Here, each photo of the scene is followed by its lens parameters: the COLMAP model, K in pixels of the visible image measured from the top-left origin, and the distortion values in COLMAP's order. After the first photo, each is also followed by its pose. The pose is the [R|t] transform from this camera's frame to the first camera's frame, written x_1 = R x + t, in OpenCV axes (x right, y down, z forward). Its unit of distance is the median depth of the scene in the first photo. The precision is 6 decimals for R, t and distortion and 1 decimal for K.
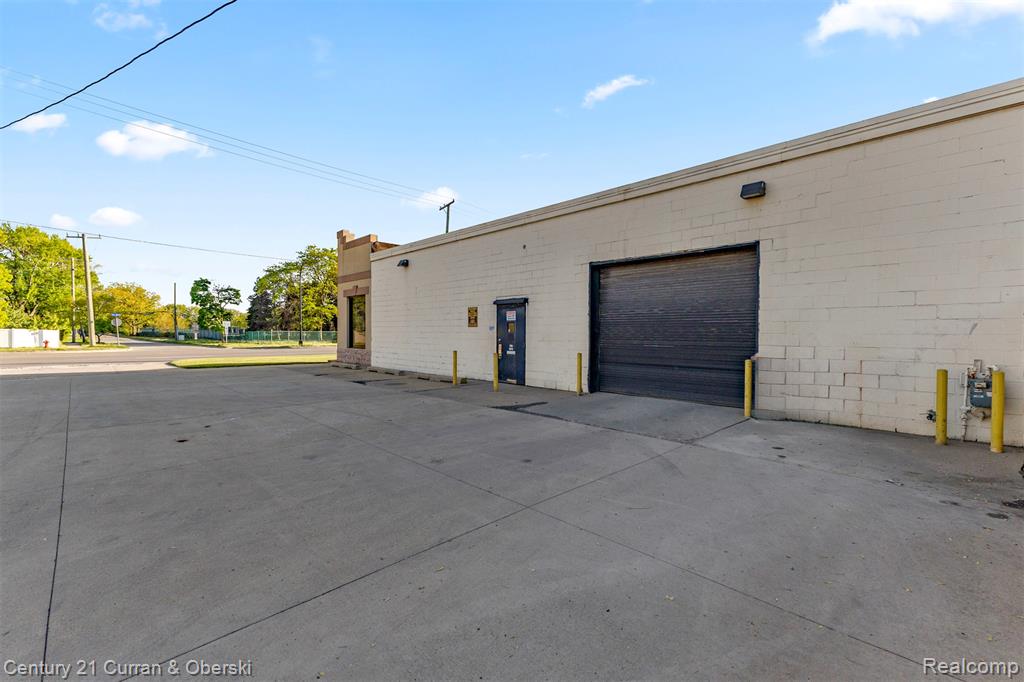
lens RADIAL K [[441.6, 0, 509.5], [0, 441.6, 337.7], [0, 0, 1]] dist [0.003593, 0.000300]
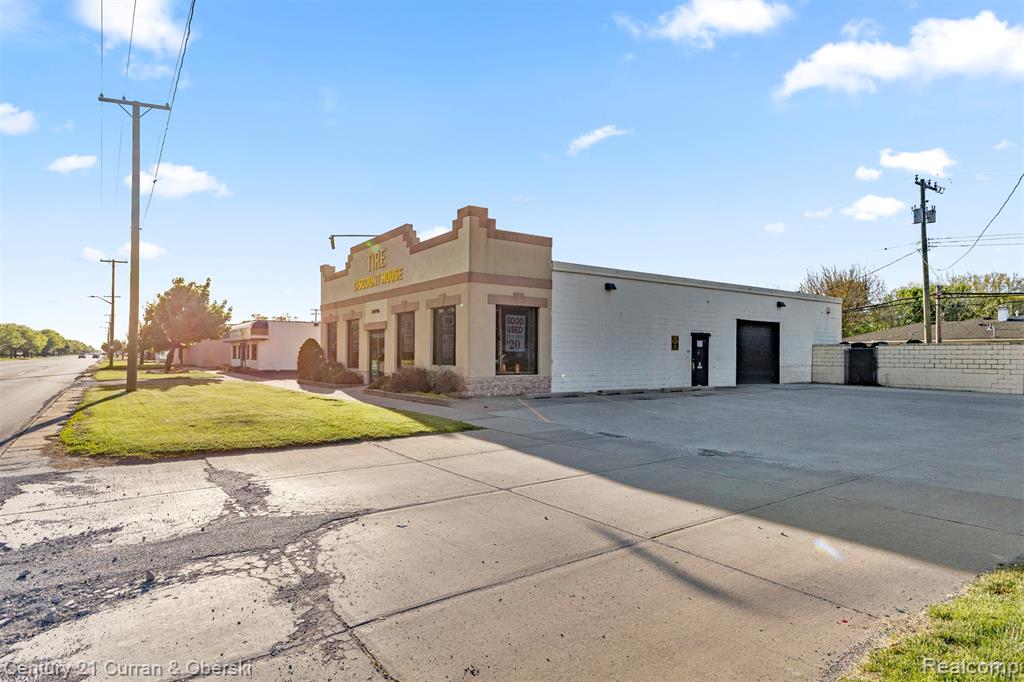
lens RADIAL K [[599.7, 0, 511.9], [0, 599.7, 356.0], [0, 0, 1]] dist [0.001434, 0.000782]
pose [[0.132441, -0.004256, 0.991182, -2.067392], [0.006168, 0.999975, 0.003470, -0.017007], [-0.991172, 0.005654, 0.132464, 1.310104]]
